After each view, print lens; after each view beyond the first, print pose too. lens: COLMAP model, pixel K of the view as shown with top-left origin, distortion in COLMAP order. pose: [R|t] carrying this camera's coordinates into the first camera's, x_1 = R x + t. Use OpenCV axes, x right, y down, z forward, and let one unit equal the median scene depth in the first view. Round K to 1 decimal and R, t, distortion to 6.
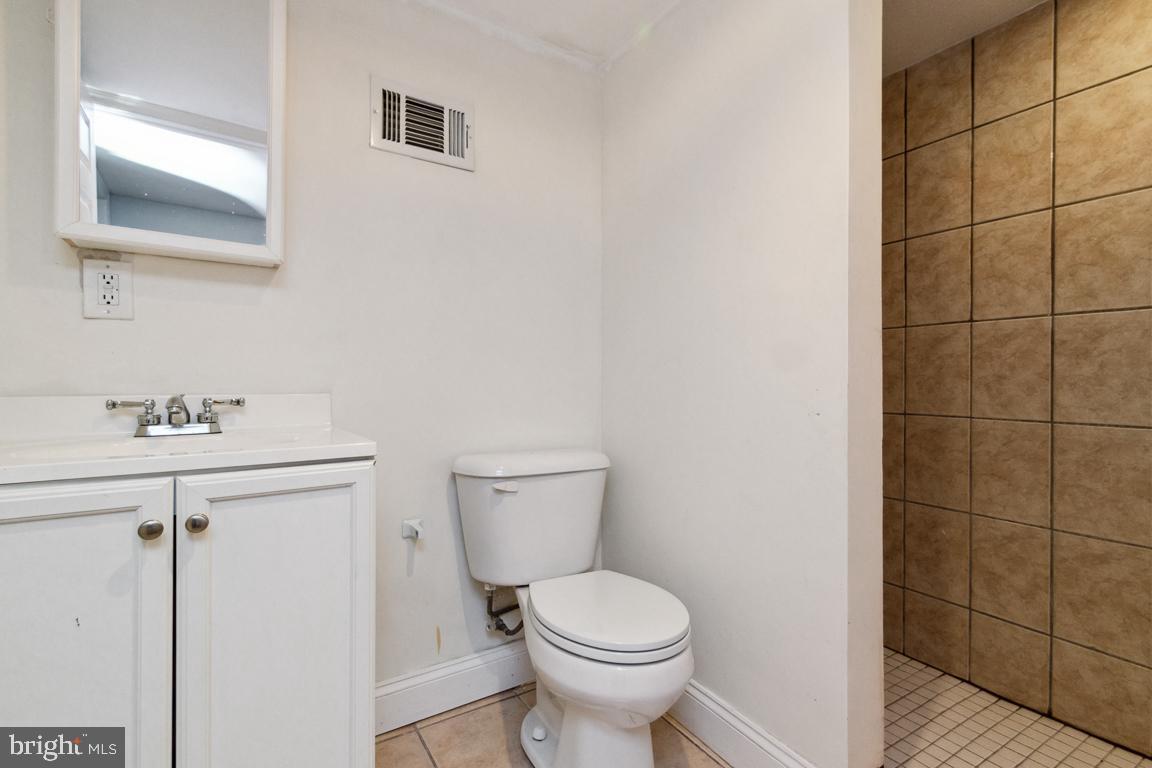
lens RADIAL K [[518.1, 0, 578.4], [0, 518.1, 384.3], [0, 0, 1]] dist [-0.000711, -0.000662]
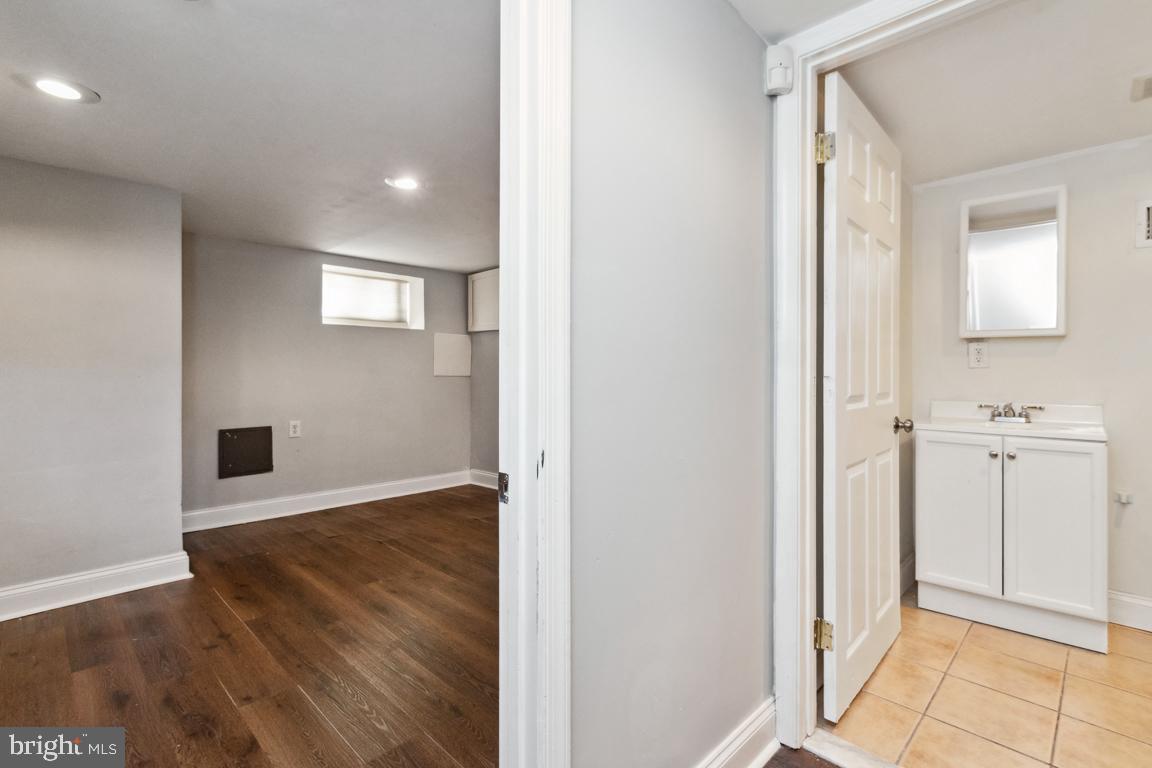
lens RADIAL K [[518.1, 0, 589.5], [0, 518.1, 365.6], [0, 0, 1]] dist [-0.000711, -0.000662]
pose [[0.189126, -0.014870, -0.981840, 0.954140], [-0.006191, 0.999847, -0.016335, -0.084733], [0.981933, 0.009168, 0.189005, -1.056728]]
